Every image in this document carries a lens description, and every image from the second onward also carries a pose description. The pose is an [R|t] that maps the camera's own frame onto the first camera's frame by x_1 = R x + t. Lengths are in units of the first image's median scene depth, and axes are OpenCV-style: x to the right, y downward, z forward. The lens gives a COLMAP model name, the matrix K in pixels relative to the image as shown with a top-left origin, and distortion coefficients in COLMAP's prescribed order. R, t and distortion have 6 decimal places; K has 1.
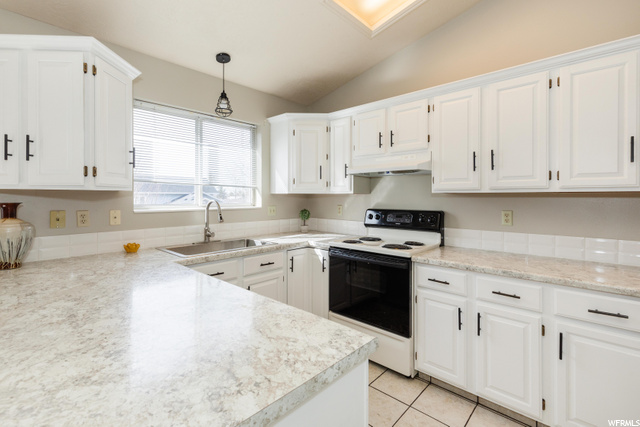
lens RADIAL K [[299.9, 0, 315.6], [0, 299.9, 196.4], [0, 0, 1]] dist [0.011764, -0.000471]
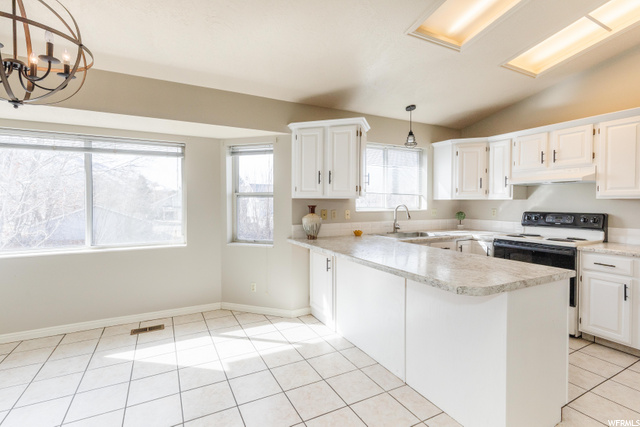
lens RADIAL K [[289.3, 0, 296.9], [0, 289.3, 206.0], [0, 0, 1]] dist [-0.002468, -0.000801]
pose [[0.926166, 0.003726, -0.377097, -0.273687], [0.002191, 0.999881, 0.015263, -0.002298], [0.377109, -0.014962, 0.926048, -0.508819]]
